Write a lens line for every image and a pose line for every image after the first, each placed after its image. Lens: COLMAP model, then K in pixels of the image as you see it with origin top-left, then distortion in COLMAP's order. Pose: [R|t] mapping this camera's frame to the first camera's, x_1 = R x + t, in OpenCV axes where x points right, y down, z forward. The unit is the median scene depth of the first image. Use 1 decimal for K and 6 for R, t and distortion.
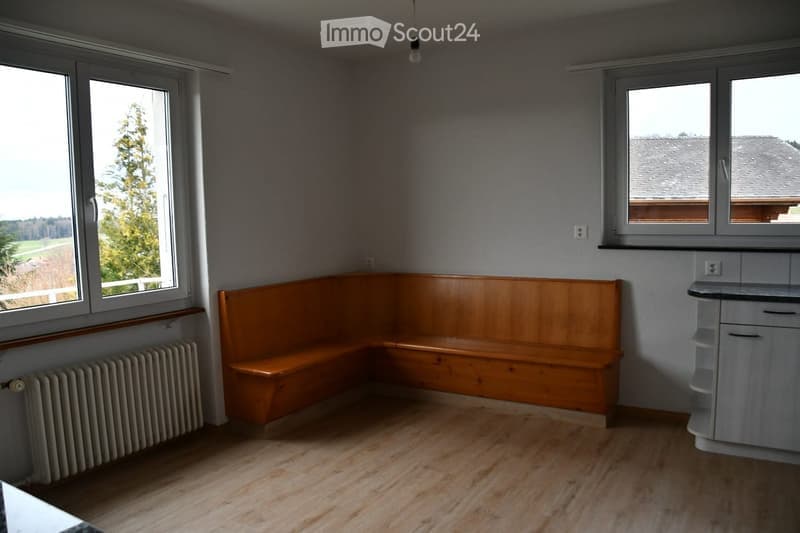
lens RADIAL K [[647.5, 0, 400.0], [0, 647.5, 266.5], [0, 0, 1]] dist [-0.007800, -0.002325]
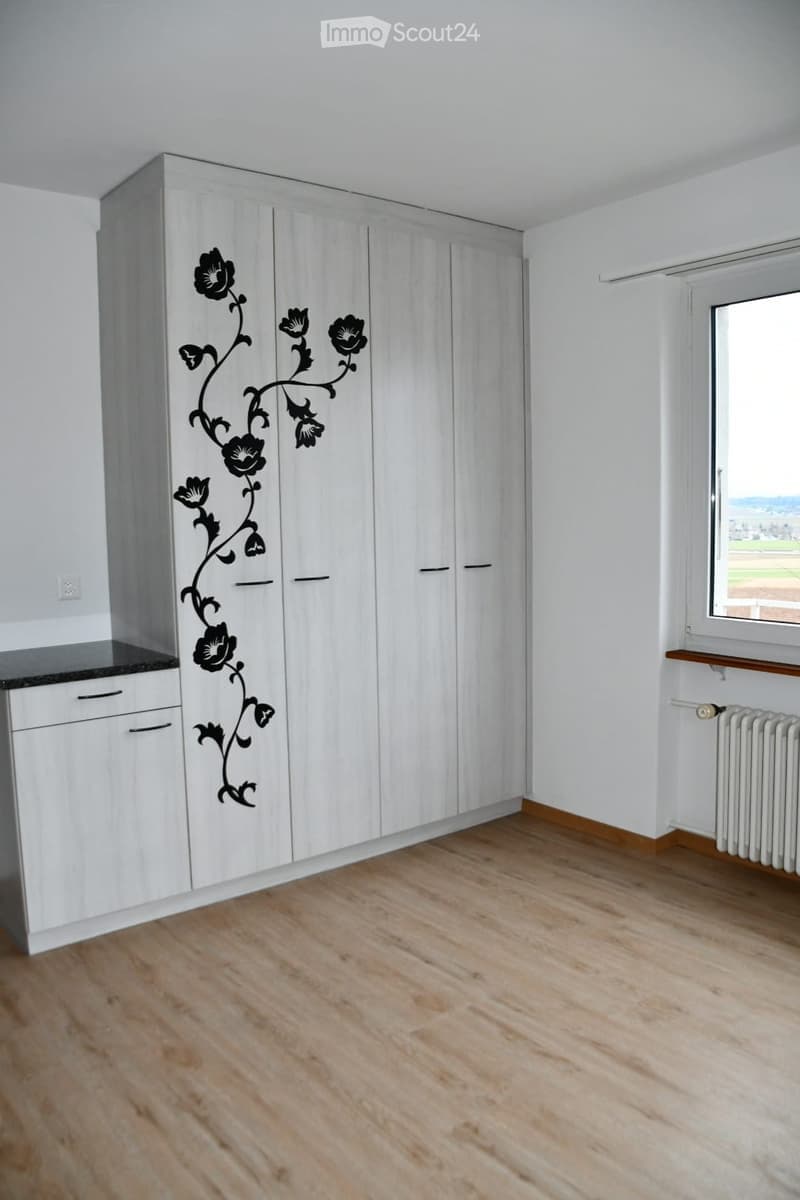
lens RADIAL K [[971.3, 0, 400.0], [0, 971.3, 600.0], [0, 0, 1]] dist [-0.007800, -0.002325]
pose [[-0.317735, 0.120349, -0.940511, 0.611779], [-0.066940, 0.986590, 0.148860, -0.100215], [0.945814, 0.110256, -0.305418, 0.949255]]
